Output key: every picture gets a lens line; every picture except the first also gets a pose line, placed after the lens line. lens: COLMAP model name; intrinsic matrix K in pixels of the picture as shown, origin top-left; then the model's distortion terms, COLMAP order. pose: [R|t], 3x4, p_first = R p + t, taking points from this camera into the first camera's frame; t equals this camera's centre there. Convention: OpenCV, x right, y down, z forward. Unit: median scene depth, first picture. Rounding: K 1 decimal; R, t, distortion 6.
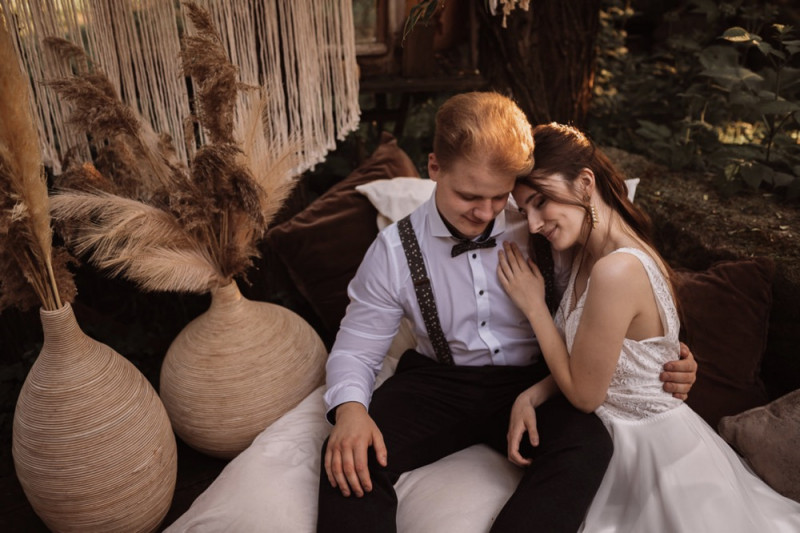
lens RADIAL K [[786.6, 0, 400.0], [0, 786.6, 266.5], [0, 0, 1]] dist [0.009515, 0.005552]
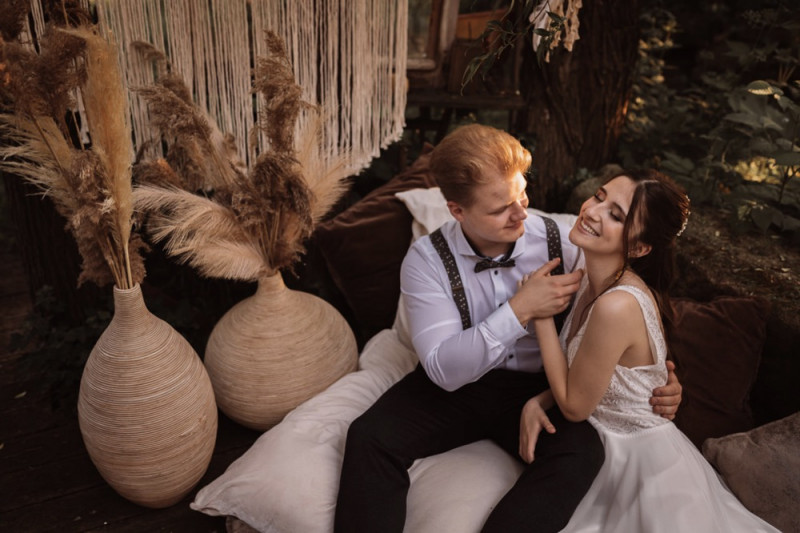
lens RADIAL K [[786.6, 0, 400.0], [0, 786.6, 266.5], [0, 0, 1]] dist [0.009515, 0.005552]
pose [[0.995334, 0.091039, -0.031966, -0.007181], [-0.090245, 0.995594, 0.025458, -0.034060], [0.034143, -0.022455, 0.999165, -0.104011]]
